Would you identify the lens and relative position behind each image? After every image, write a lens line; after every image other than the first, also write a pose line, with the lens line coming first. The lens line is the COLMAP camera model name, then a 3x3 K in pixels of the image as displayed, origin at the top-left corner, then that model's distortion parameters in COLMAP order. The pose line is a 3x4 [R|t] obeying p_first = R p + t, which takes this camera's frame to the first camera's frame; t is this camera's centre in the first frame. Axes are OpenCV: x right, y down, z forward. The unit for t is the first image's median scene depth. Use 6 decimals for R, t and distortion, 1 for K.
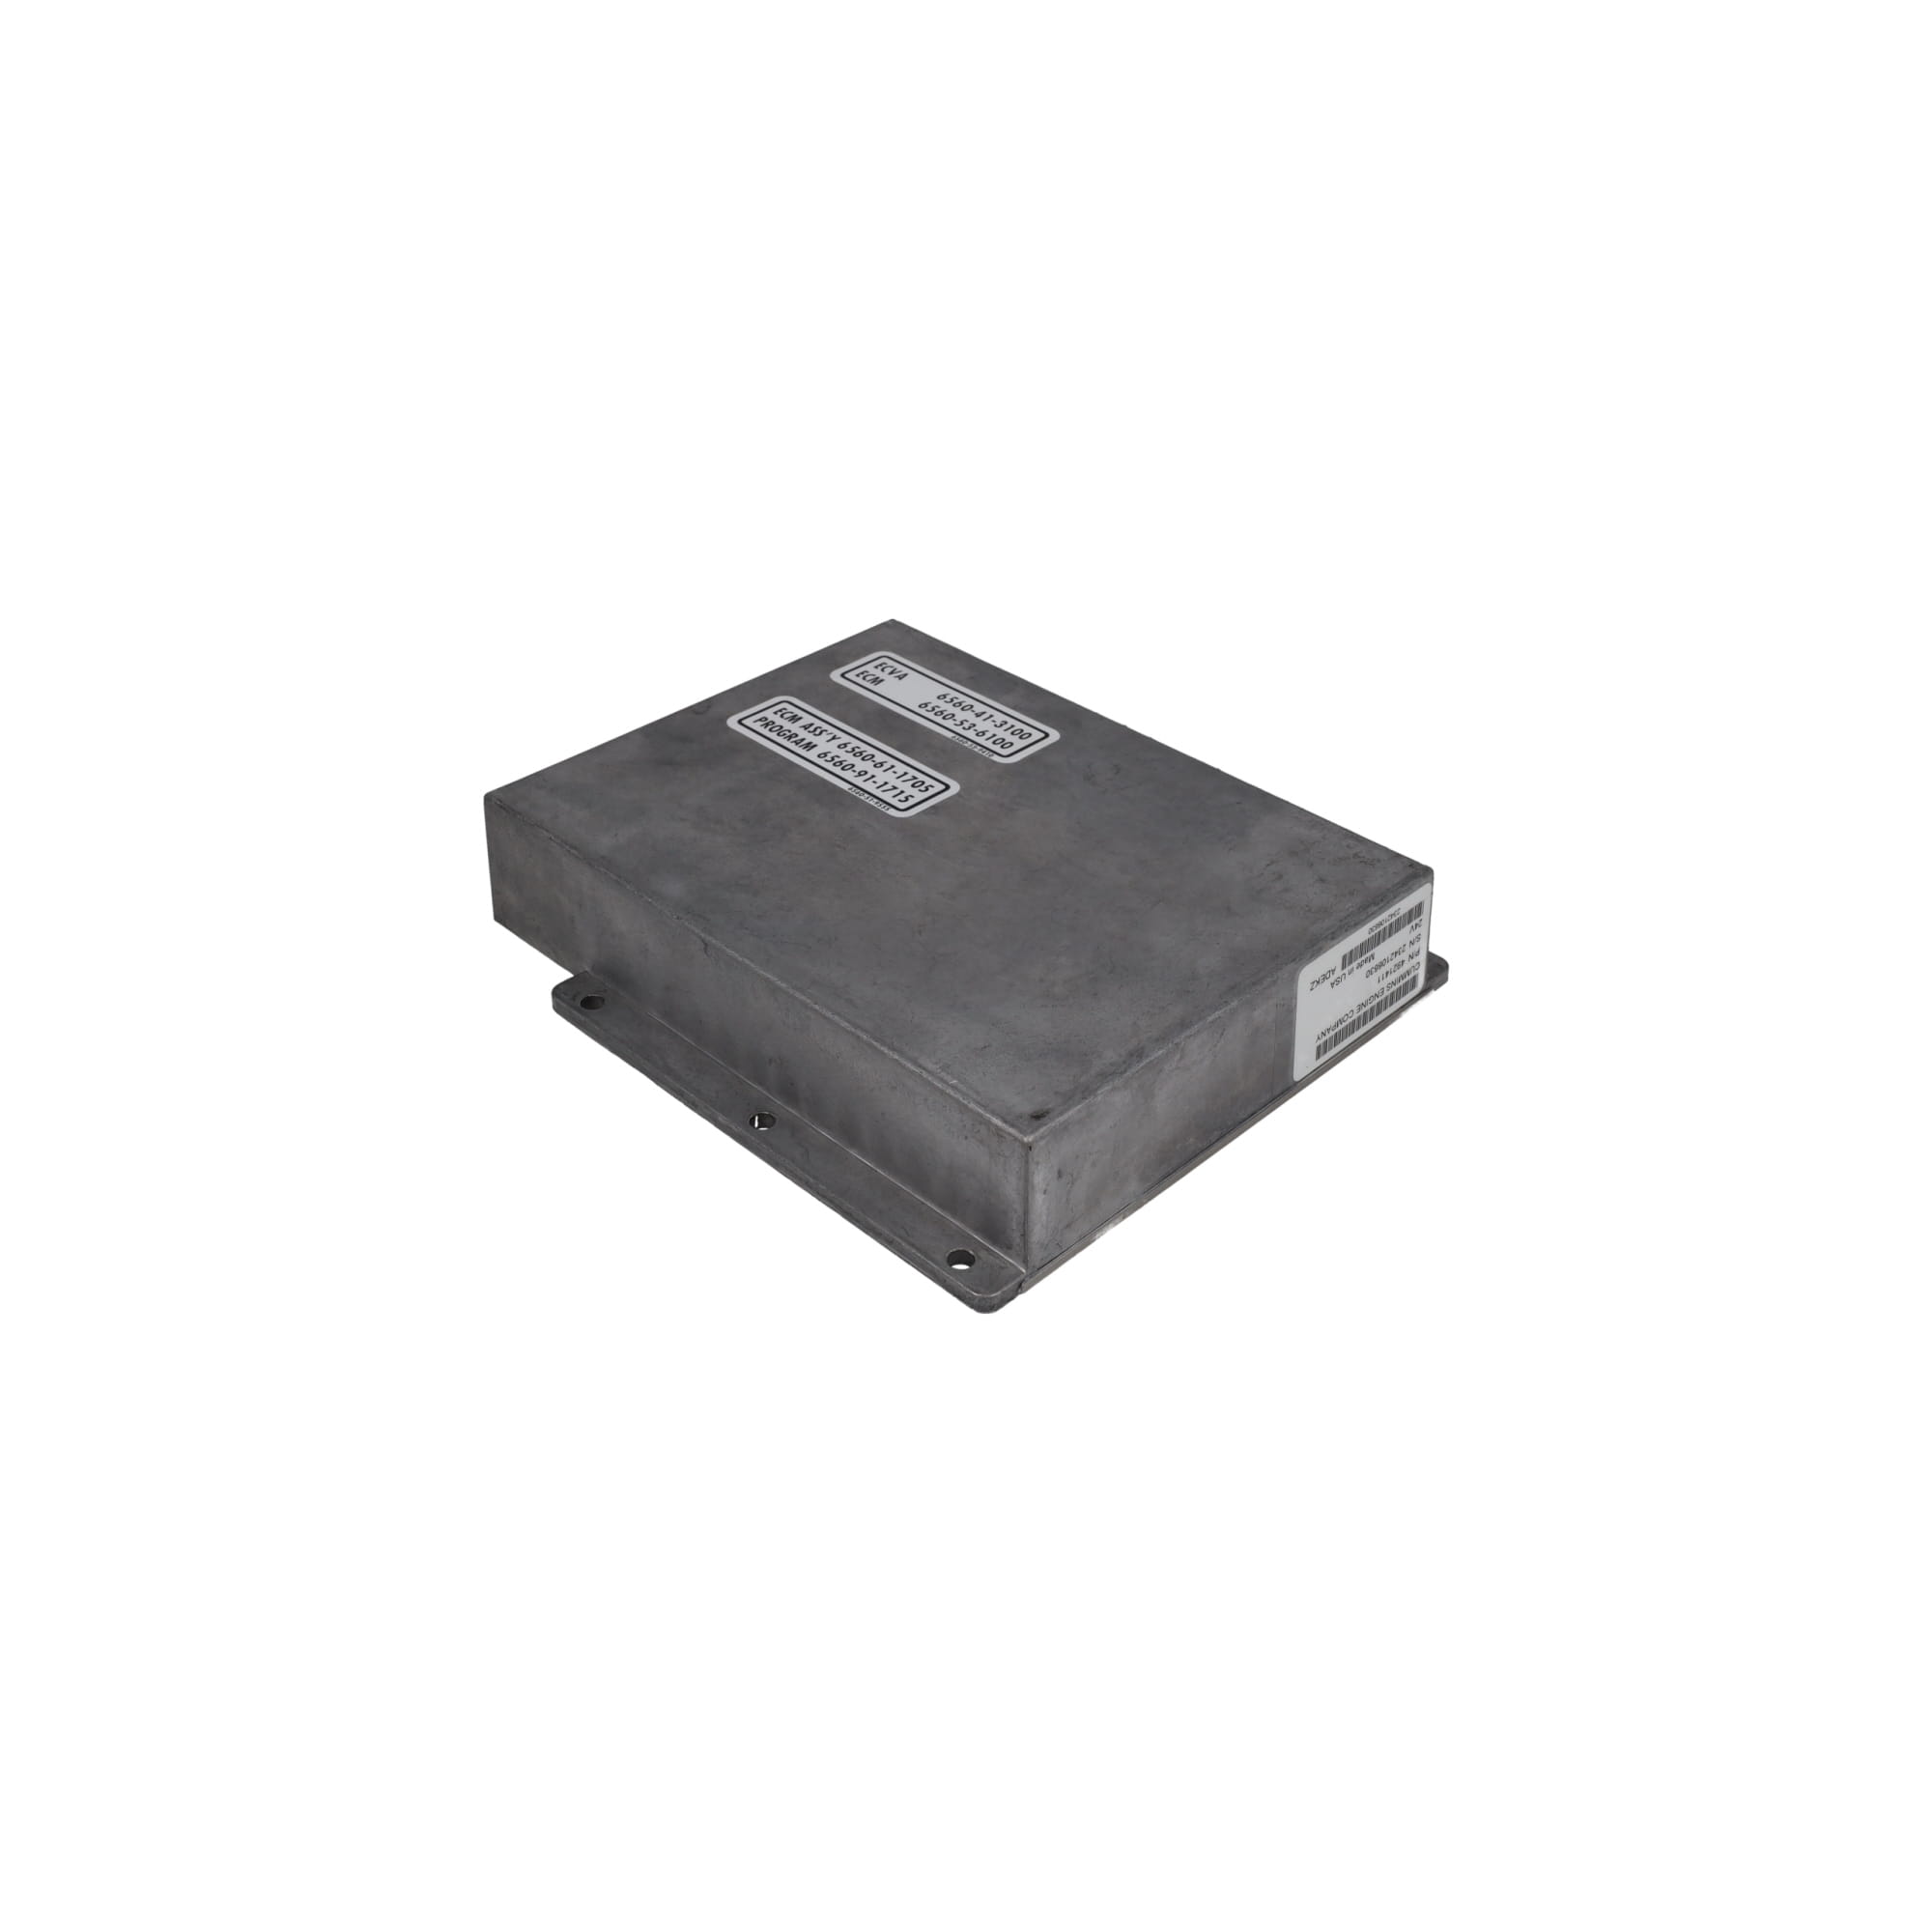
lens RADIAL K [[2066.7, 0, 964.2], [0, 2066.7, 971.6], [0, 0, 1]] dist [0.019265, 0.000000]
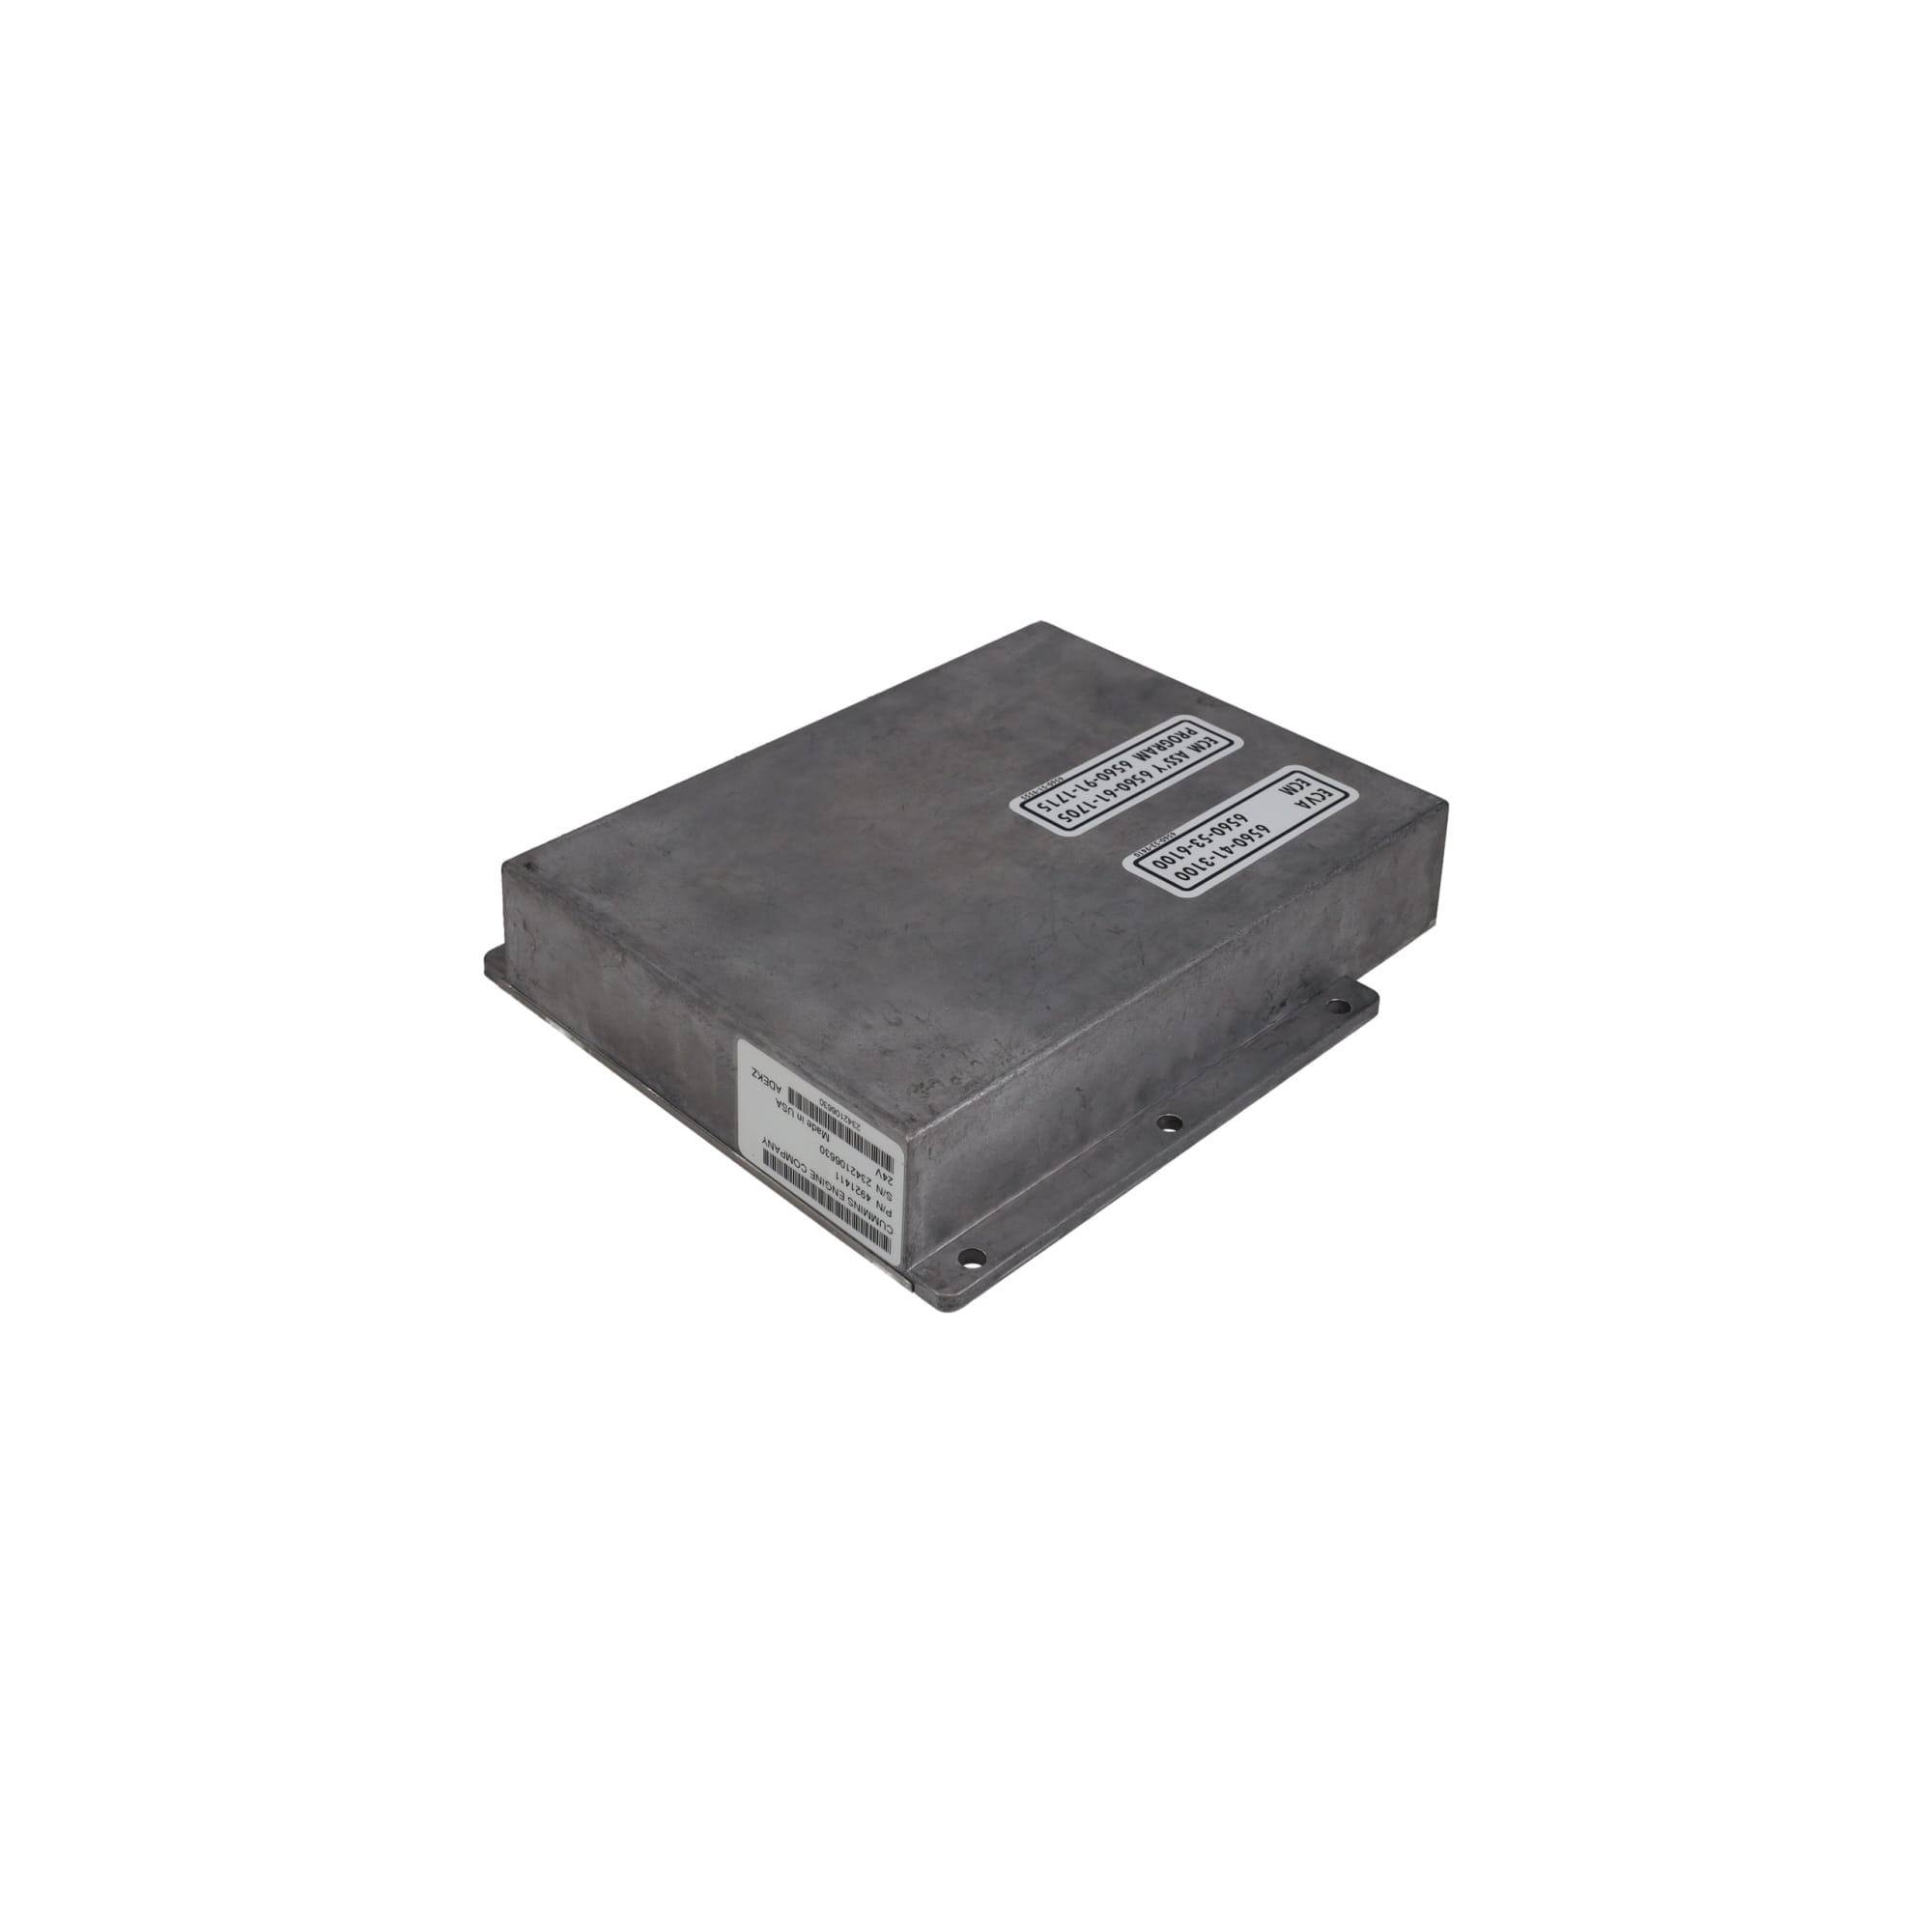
lens RADIAL K [[2066.7, 0, 998.4], [0, 2066.7, 991.1], [0, 0, 1]] dist [0.019265, 0.000000]
pose [[-0.008728, 0.580880, -0.813943, 0.826859], [-0.593962, 0.651811, 0.471542, -0.478123], [0.804446, 0.487567, 0.339332, 0.680821]]
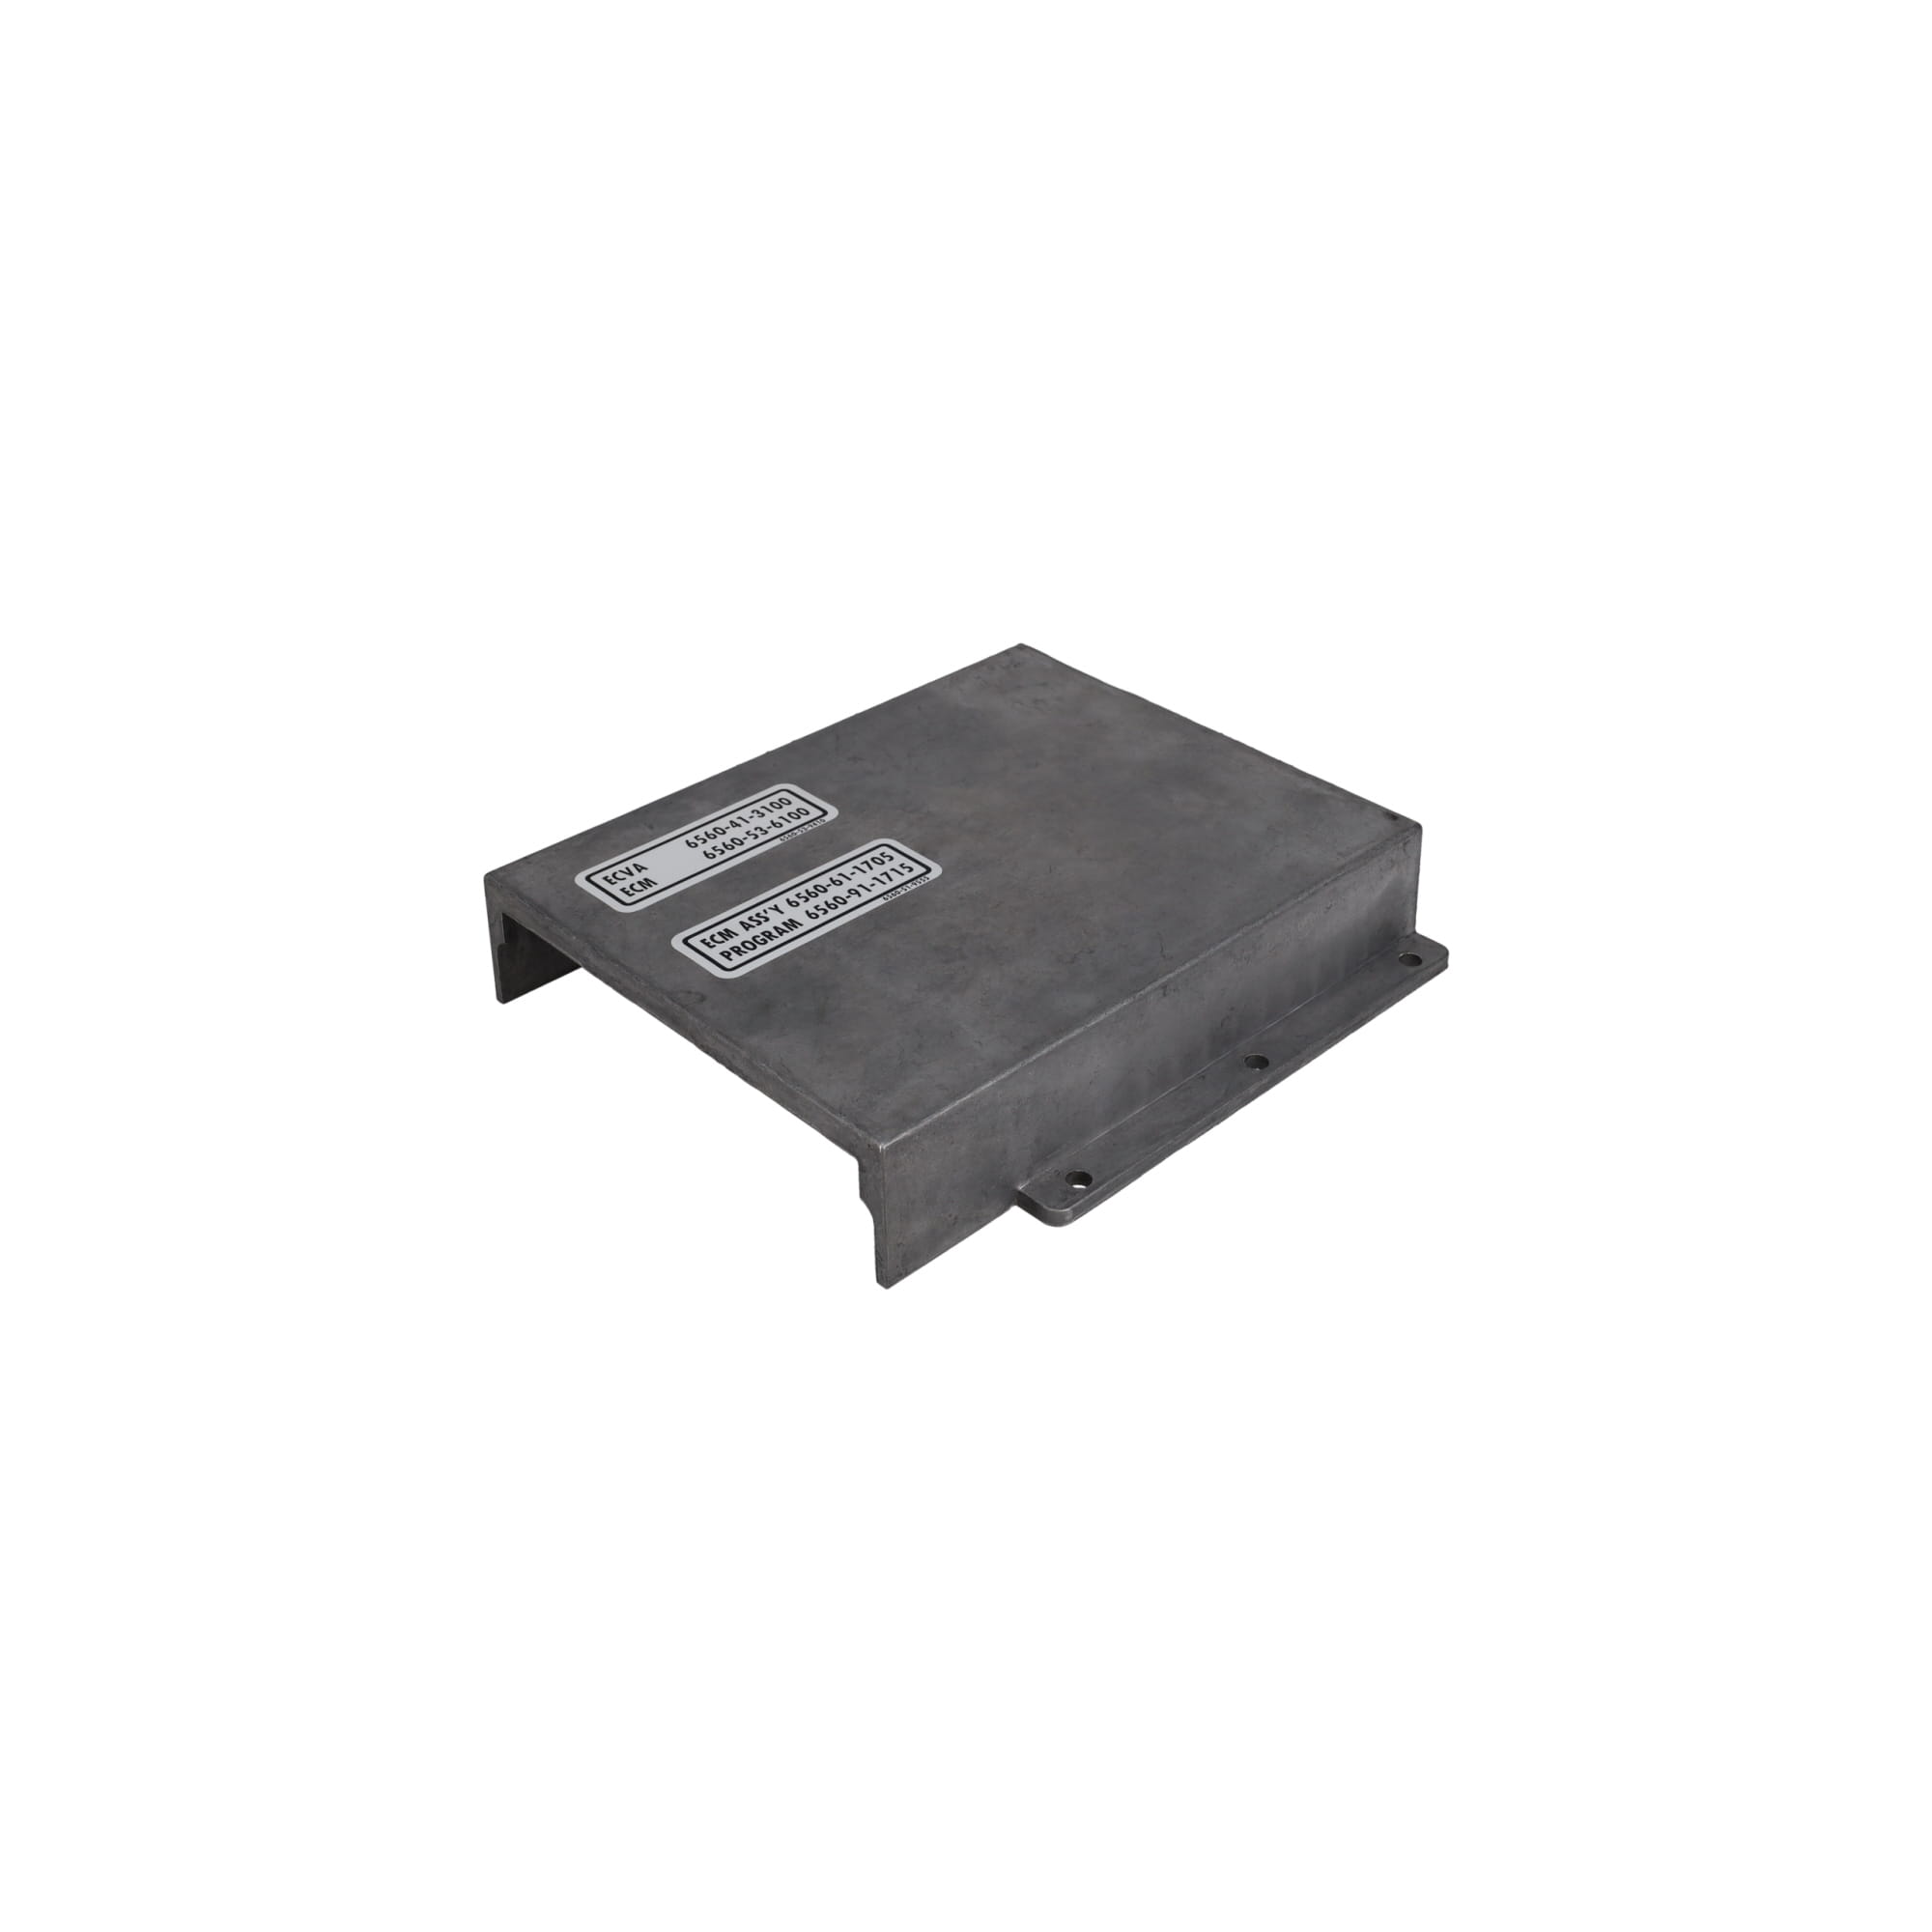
lens RADIAL K [[2066.7, 0, 960.9], [0, 2066.7, 966.7], [0, 0, 1]] dist [0.019265, 0.000000]
pose [[0.024200, -0.583573, 0.811700, -0.837487], [0.577798, 0.670755, 0.465013, -0.485901], [-0.815821, 0.457746, 0.353420, 0.649871]]
